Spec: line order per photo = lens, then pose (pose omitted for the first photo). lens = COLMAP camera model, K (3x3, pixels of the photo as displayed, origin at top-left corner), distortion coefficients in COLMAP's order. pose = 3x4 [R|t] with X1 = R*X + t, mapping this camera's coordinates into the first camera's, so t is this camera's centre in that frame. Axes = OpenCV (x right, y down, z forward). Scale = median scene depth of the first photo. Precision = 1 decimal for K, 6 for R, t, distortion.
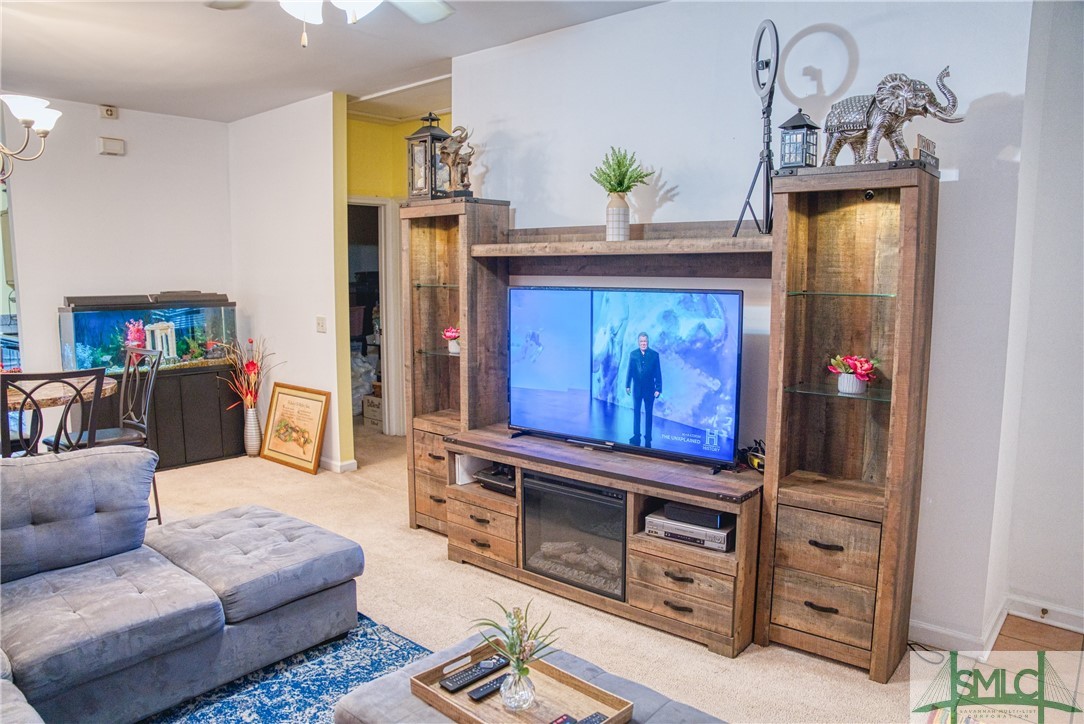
lens RADIAL K [[751.9, 0, 540.0], [0, 751.9, 362.1], [0, 0, 1]] dist [-0.168937, 0.119307]
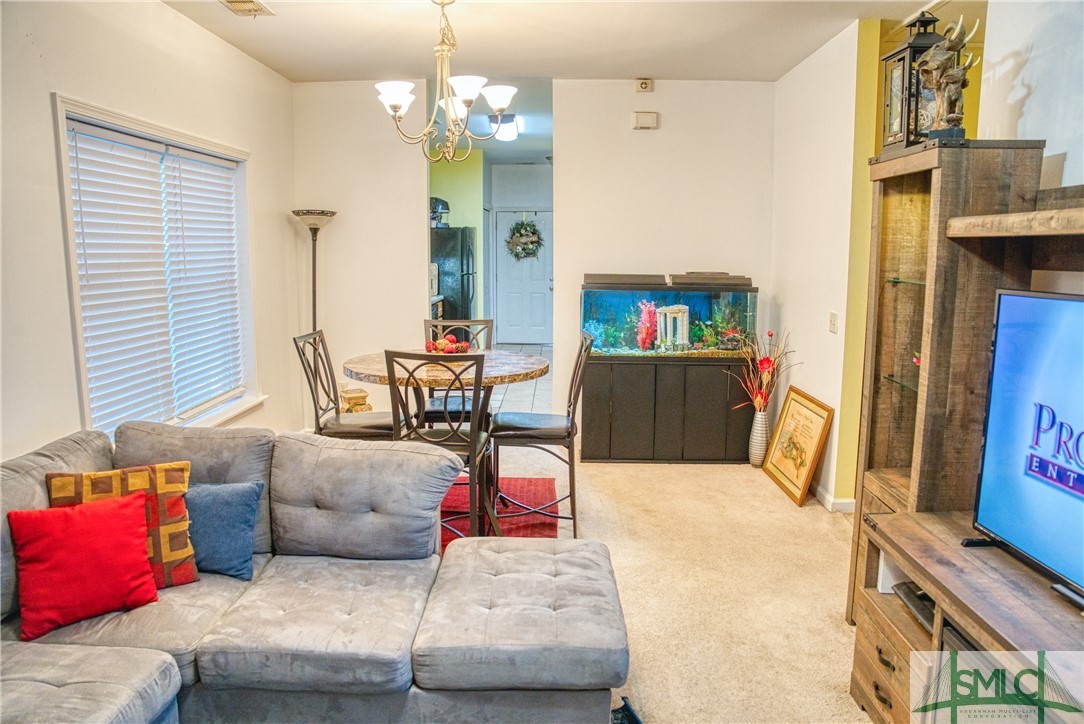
lens RADIAL K [[751.9, 0, 539.7], [0, 751.9, 366.1], [0, 0, 1]] dist [-0.168937, 0.119307]
pose [[0.628807, 0.119453, -0.768331, 0.159374], [-0.094178, 0.992555, 0.077237, -0.049157], [0.771837, 0.023793, 0.635375, 0.364124]]
